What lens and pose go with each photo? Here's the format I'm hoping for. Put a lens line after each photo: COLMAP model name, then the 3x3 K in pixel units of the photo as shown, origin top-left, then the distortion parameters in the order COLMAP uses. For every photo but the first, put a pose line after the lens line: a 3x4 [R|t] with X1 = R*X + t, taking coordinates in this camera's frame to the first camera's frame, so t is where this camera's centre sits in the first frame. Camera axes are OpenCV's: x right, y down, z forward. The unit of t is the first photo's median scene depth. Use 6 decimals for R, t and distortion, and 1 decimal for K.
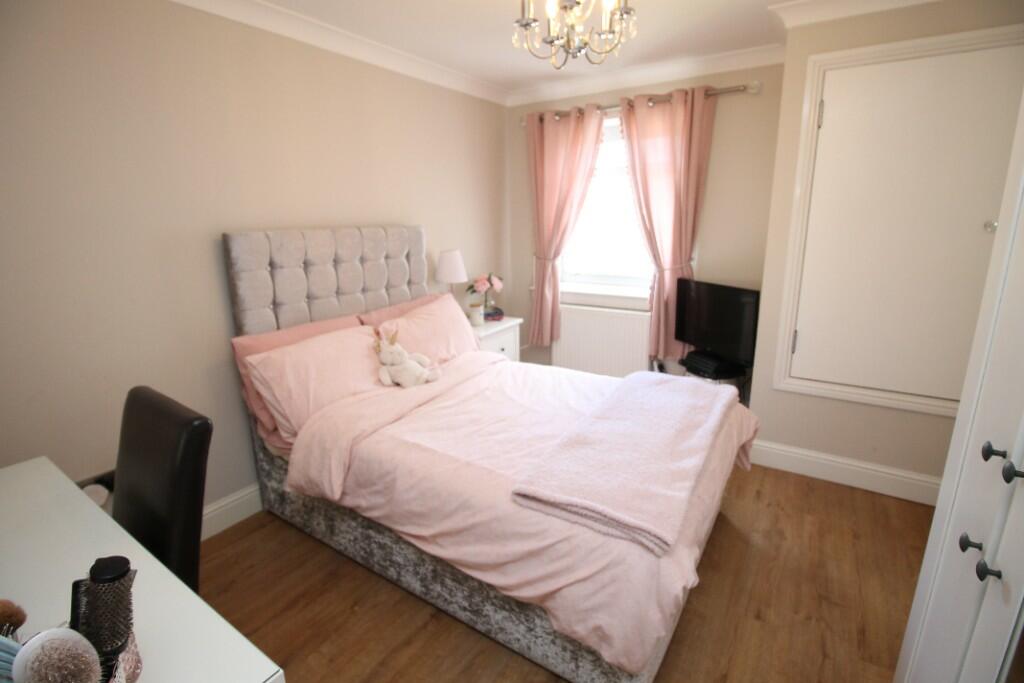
lens RADIAL K [[477.0, 0, 511.8], [0, 477.0, 338.7], [0, 0, 1]] dist [-0.002696, -0.011059]
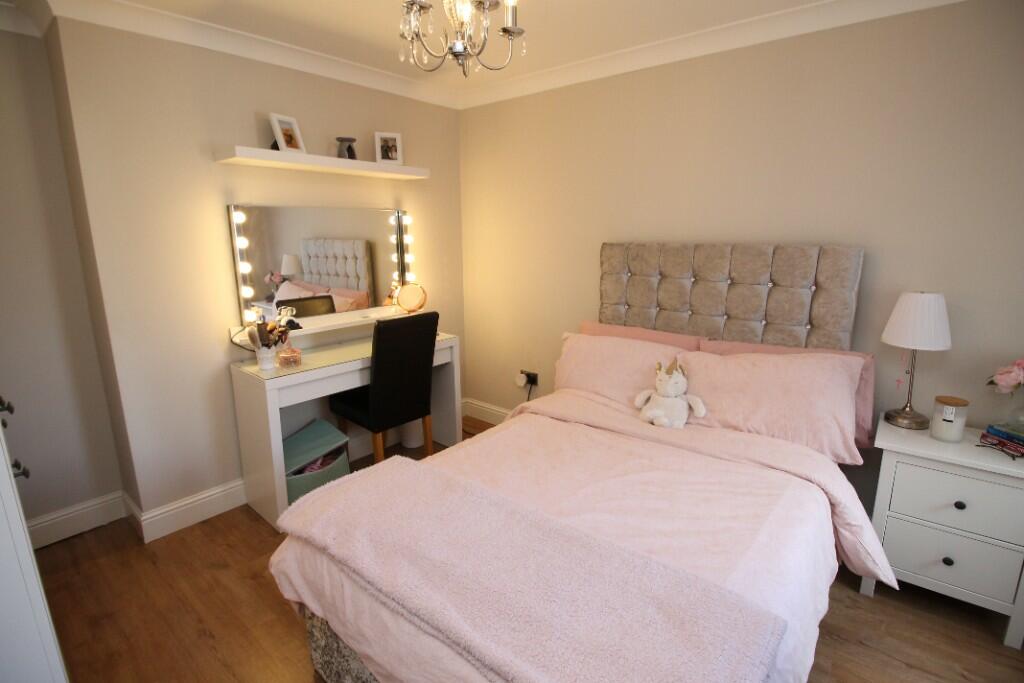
lens RADIAL K [[477.0, 0, 511.7], [0, 477.0, 341.2], [0, 0, 1]] dist [-0.002696, -0.011059]
pose [[-0.126520, 0.224075, -0.966325, 0.682467], [-0.238910, 0.938594, 0.248925, -0.210837], [0.962764, 0.262359, -0.065217, 0.803425]]
